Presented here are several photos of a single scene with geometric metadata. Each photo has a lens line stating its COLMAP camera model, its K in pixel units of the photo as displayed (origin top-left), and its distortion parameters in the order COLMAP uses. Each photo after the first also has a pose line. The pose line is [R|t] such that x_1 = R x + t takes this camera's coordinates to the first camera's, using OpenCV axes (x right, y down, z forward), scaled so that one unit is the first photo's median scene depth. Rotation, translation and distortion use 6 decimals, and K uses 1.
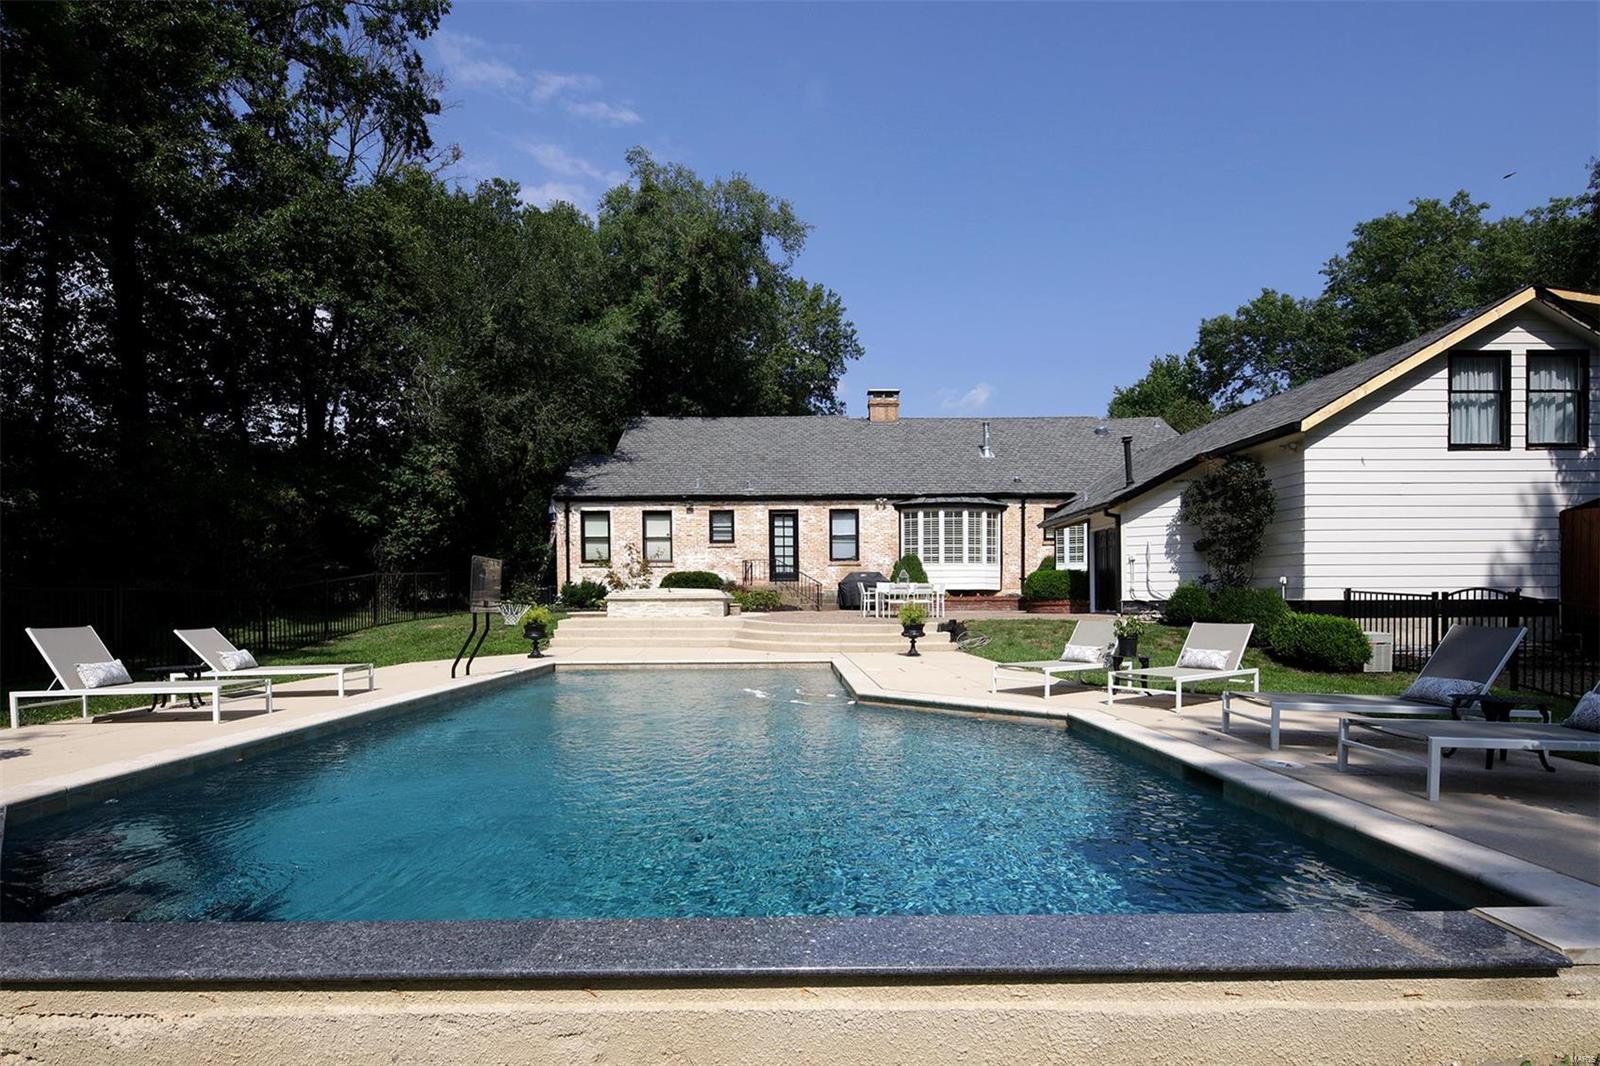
lens RADIAL K [[769.3, 0, 803.7], [0, 769.3, 540.4], [0, 0, 1]] dist [-0.008930, -0.000579]
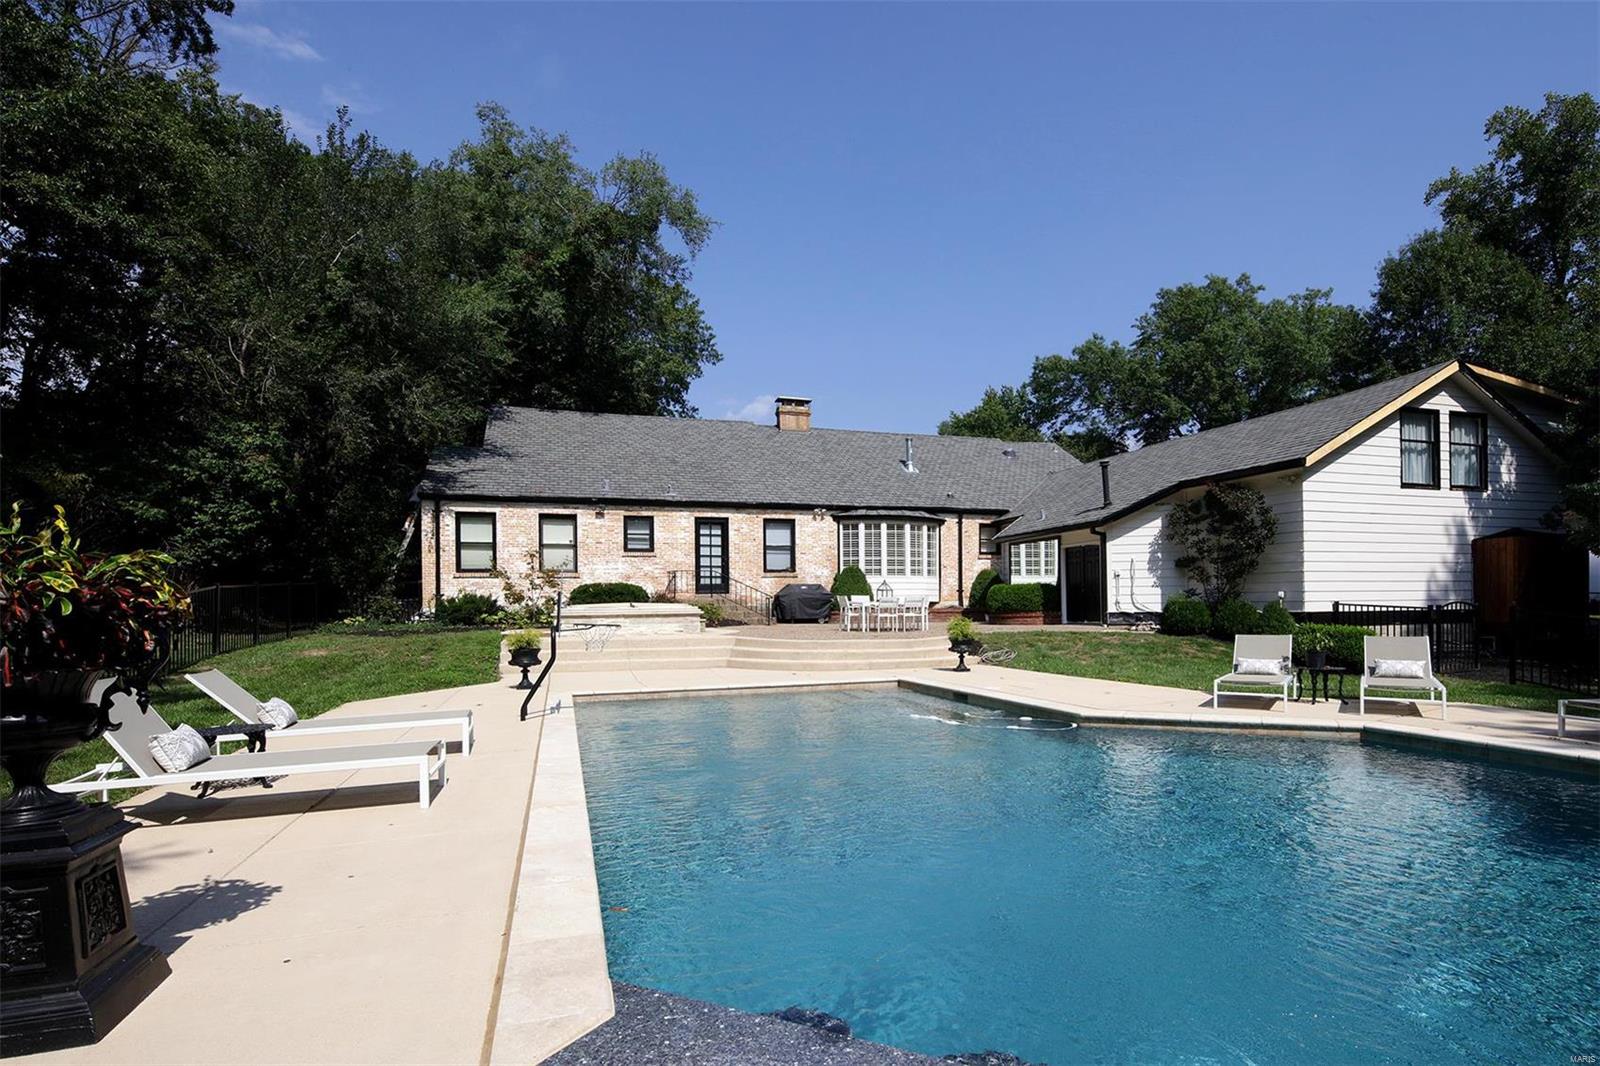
lens RADIAL K [[769.3, 0, 799.7], [0, 769.3, 537.1], [0, 0, 1]] dist [-0.008930, -0.000579]
pose [[0.946440, 0.020585, 0.322222, -0.225534], [-0.015908, 0.999727, -0.017139, -0.001400], [-0.322486, 0.011095, 0.946509, 0.075770]]
